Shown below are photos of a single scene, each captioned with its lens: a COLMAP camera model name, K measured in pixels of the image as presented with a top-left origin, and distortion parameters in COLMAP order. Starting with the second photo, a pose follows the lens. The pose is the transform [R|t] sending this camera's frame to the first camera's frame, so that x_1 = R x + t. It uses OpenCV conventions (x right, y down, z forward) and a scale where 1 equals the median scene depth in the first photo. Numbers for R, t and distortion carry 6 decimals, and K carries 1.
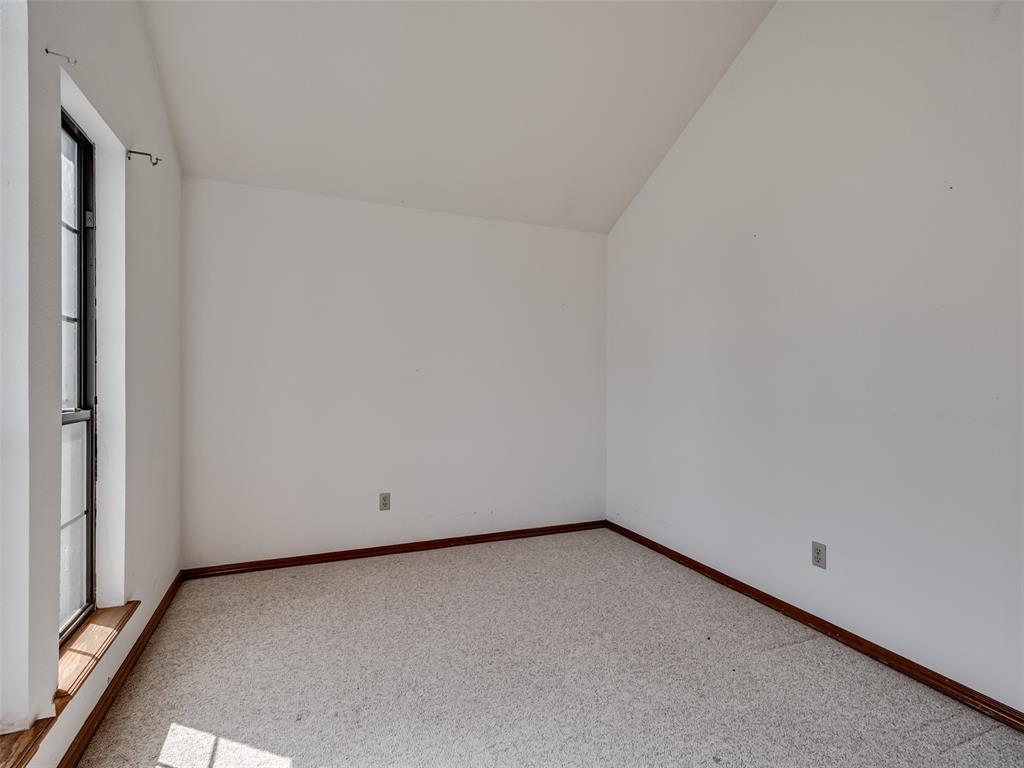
lens RADIAL K [[509.6, 0, 515.4], [0, 509.6, 392.2], [0, 0, 1]] dist [0.003073, -0.000204]
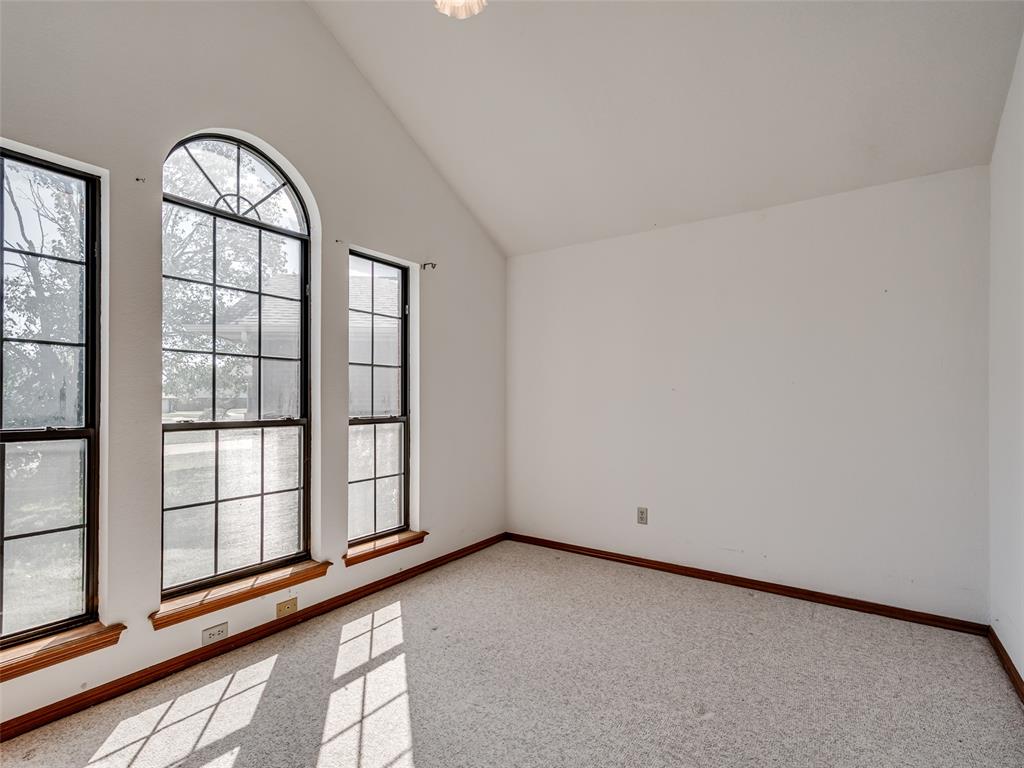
lens RADIAL K [[514.0, 0, 510.2], [0, 514.0, 399.0], [0, 0, 1]] dist [0.003328, 0.001936]
pose [[0.534916, 0.003959, -0.844896, 0.612080], [-0.025794, 0.999599, -0.011647, -0.009033], [0.844511, 0.028023, 0.534804, 0.239609]]
